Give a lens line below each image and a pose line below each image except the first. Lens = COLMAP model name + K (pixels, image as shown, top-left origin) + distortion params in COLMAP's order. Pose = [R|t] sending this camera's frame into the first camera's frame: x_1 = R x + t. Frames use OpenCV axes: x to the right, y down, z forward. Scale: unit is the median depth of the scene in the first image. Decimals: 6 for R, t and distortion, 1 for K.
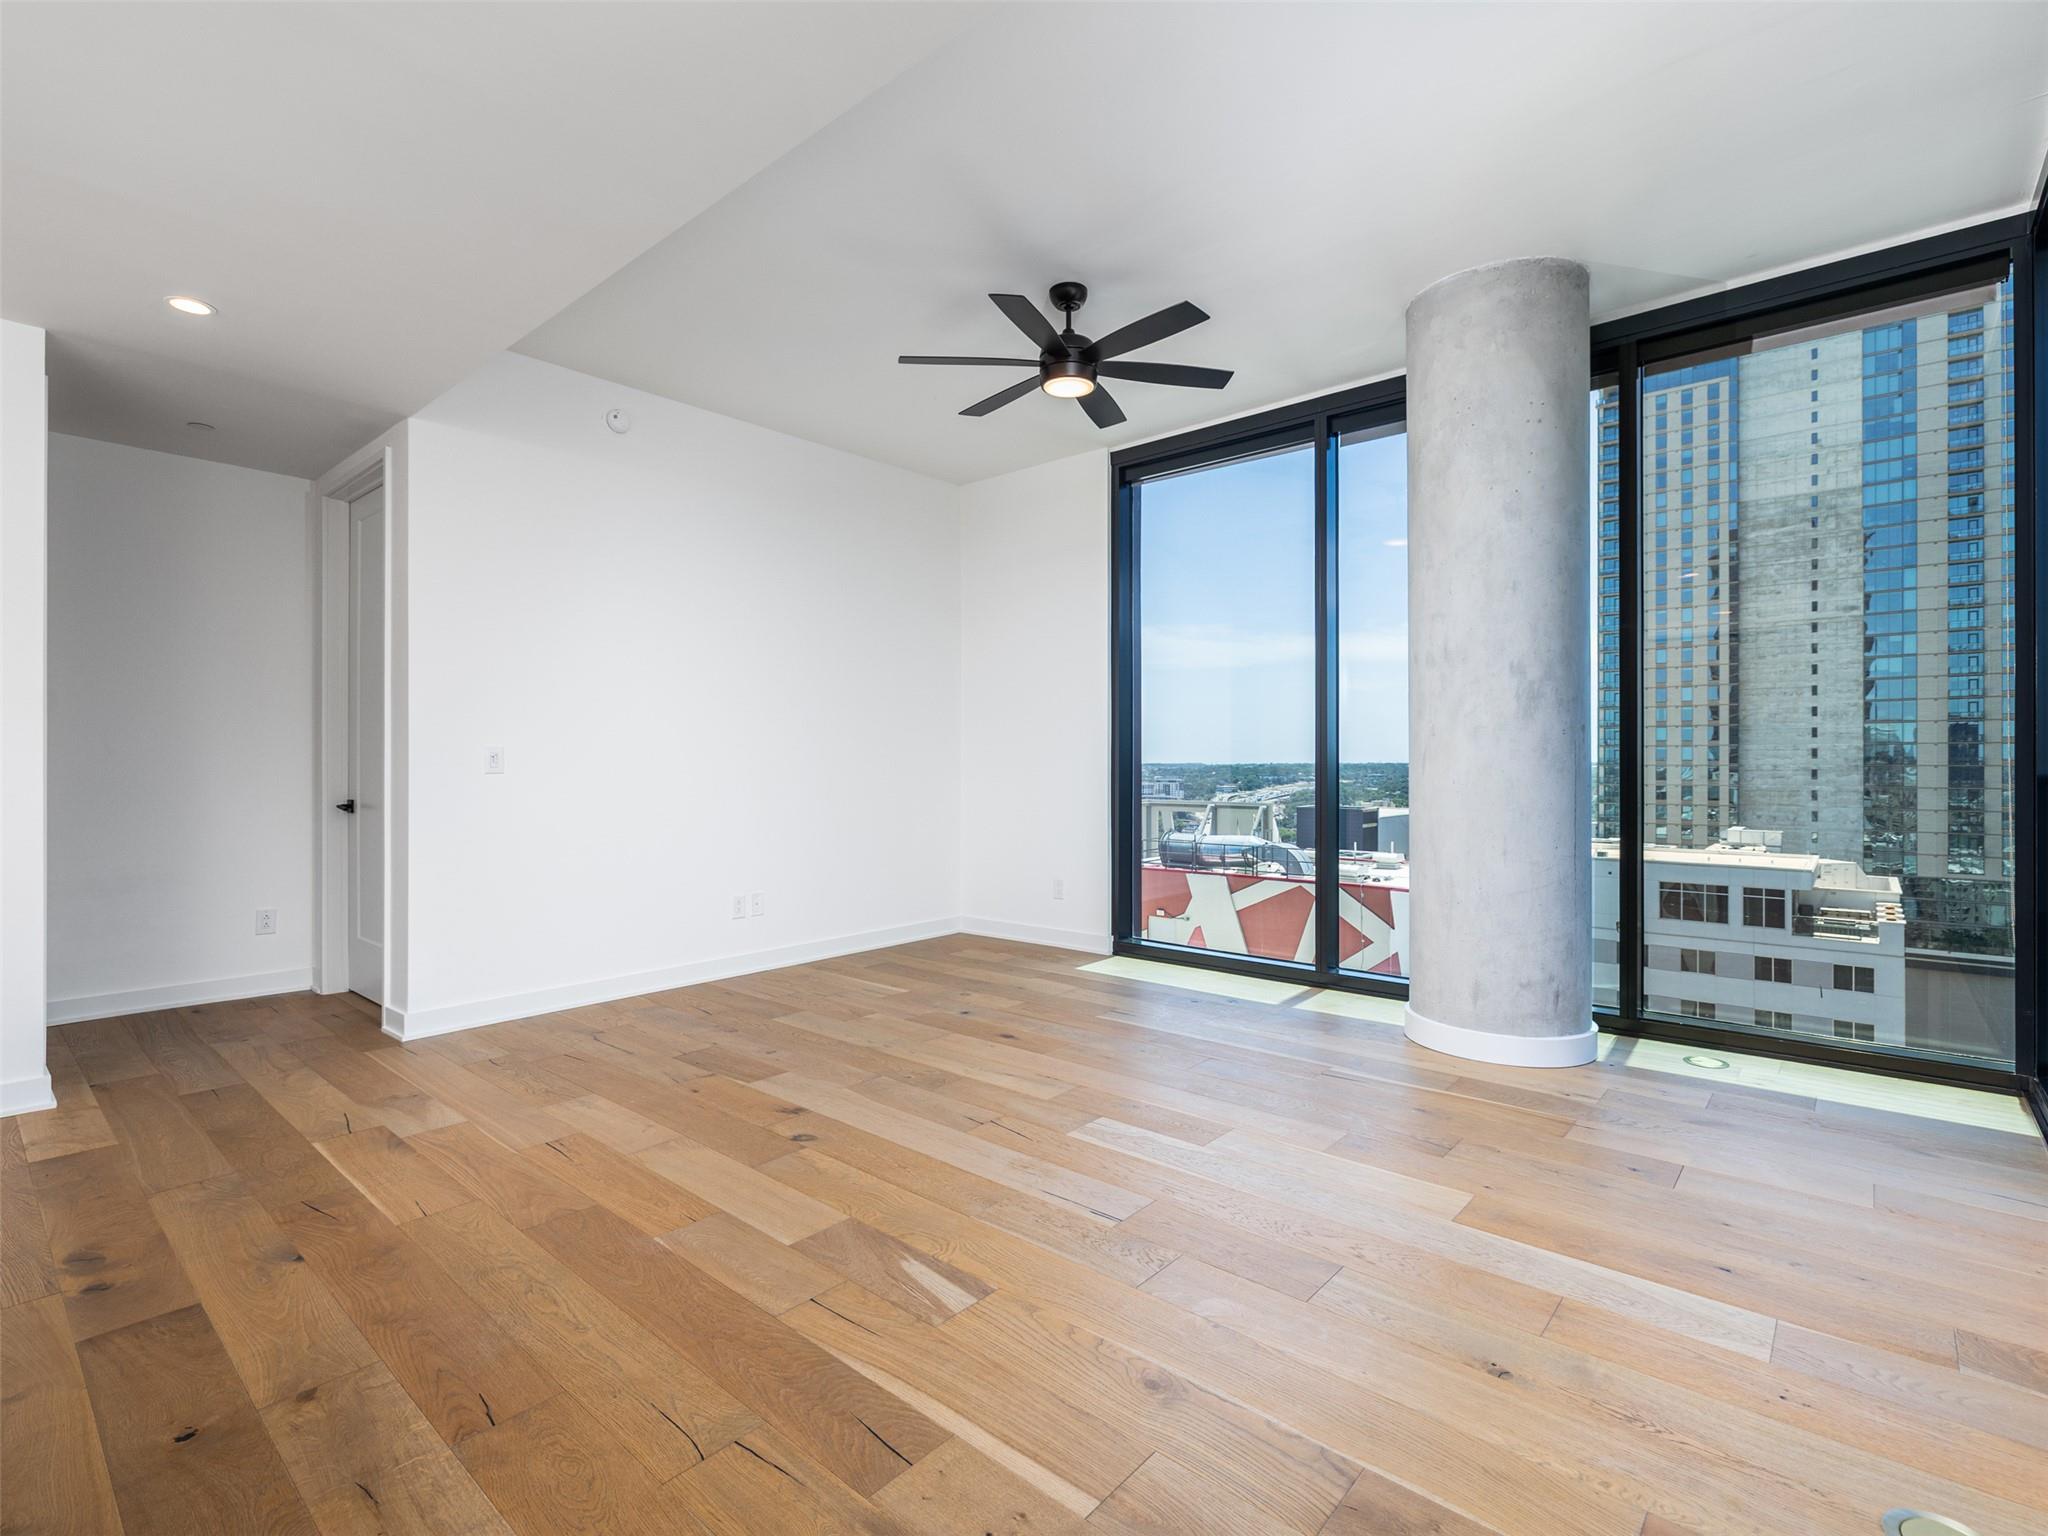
lens RADIAL K [[973.7, 0, 1024.0], [0, 973.7, 768.0], [0, 0, 1]] dist [-0.001633, -0.000151]
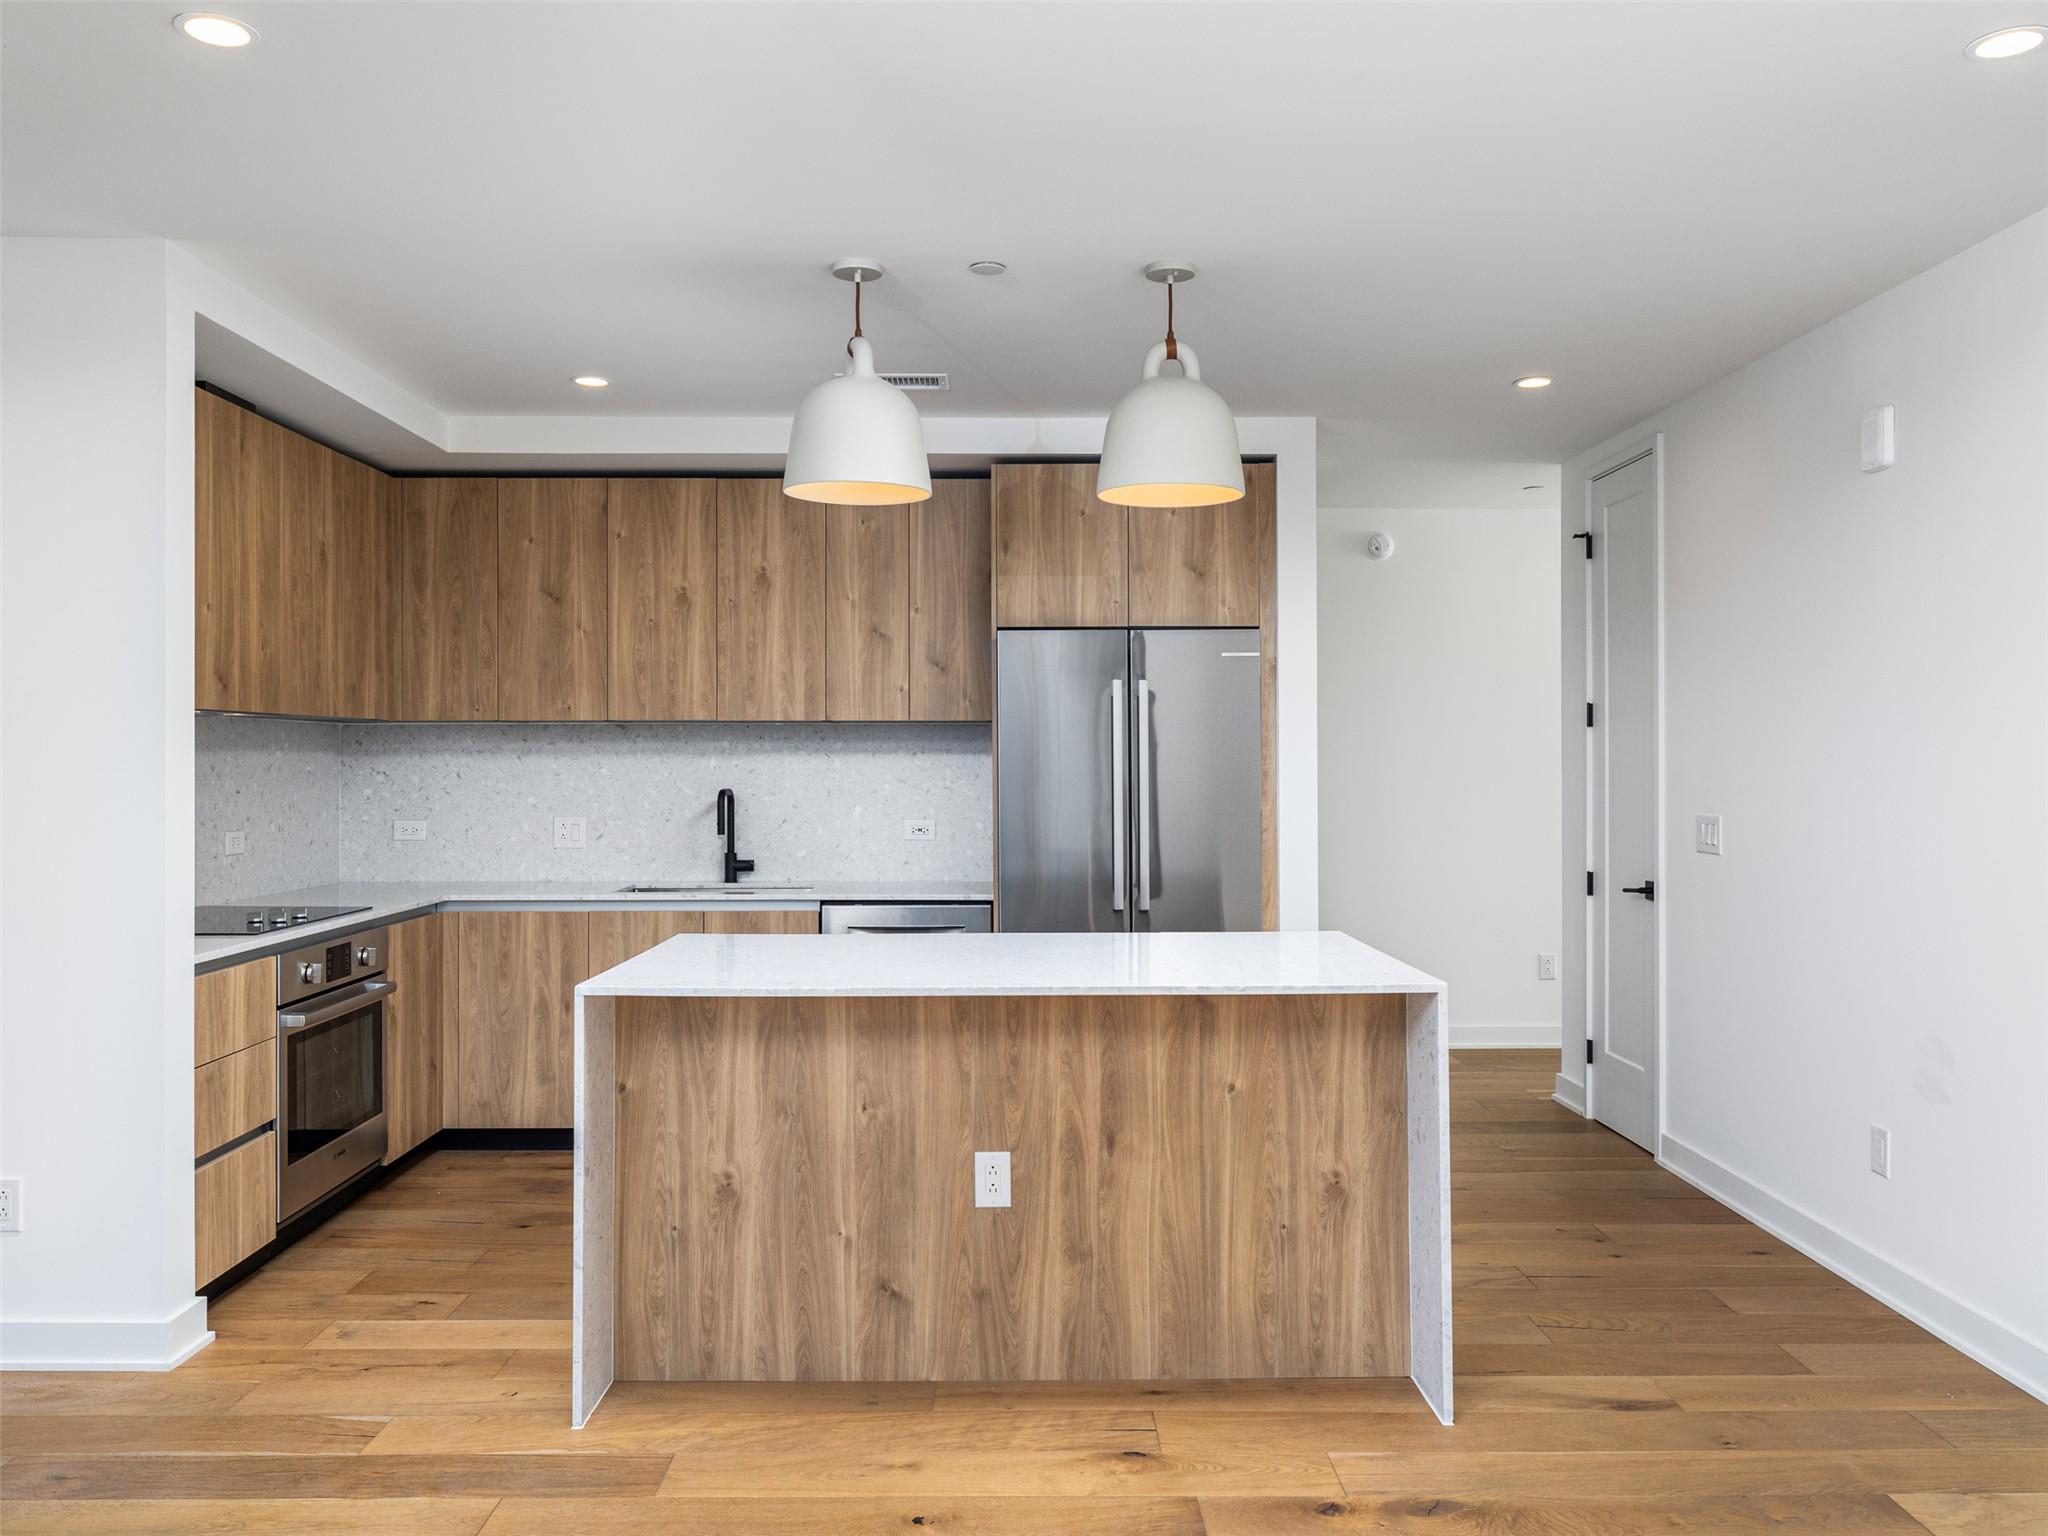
lens RADIAL K [[1572.9, 0, 1024.0], [0, 1572.9, 768.0], [0, 0, 1]] dist [0.001375, -0.001367]
pose [[-0.742666, 0.006224, -0.669633, 0.080863], [-0.000235, 0.999954, 0.009555, -0.061662], [0.669662, 0.007254, -0.742631, 0.915749]]
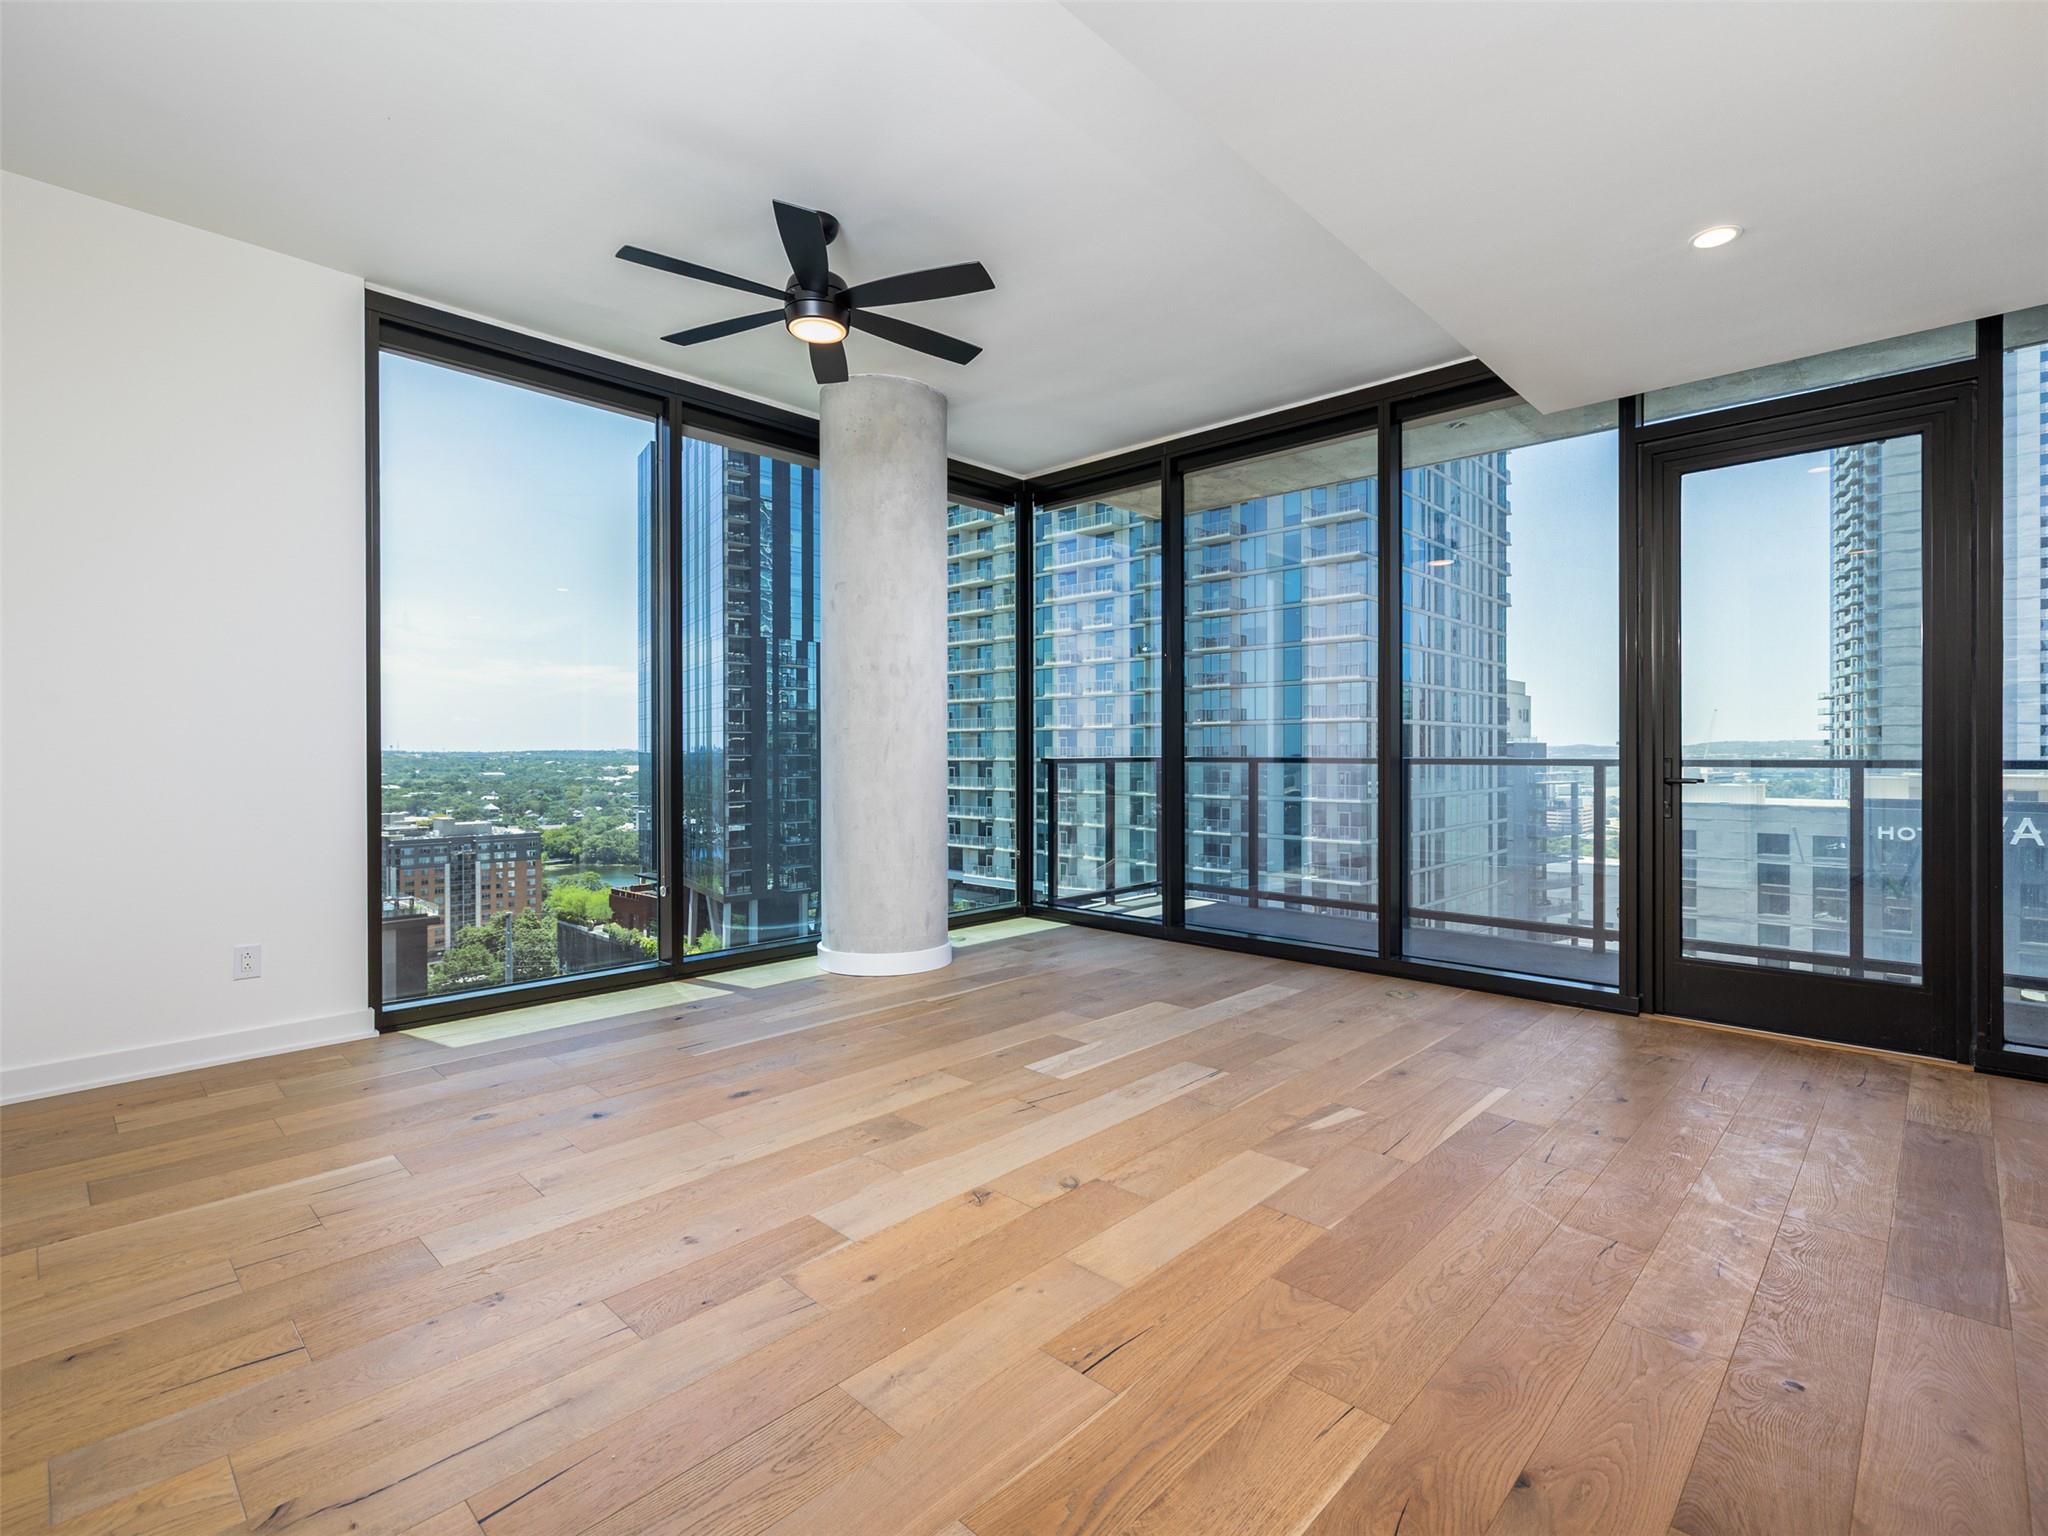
lens RADIAL K [[966.2, 0, 1032.6], [0, 966.2, 762.8], [0, 0, 1]] dist [0.001384, -0.000454]
pose [[0.033066, -0.008406, 0.999418, -0.749105], [0.005262, 0.999952, 0.008237, -0.000051], [-0.999439, 0.004986, 0.033108, 0.693569]]
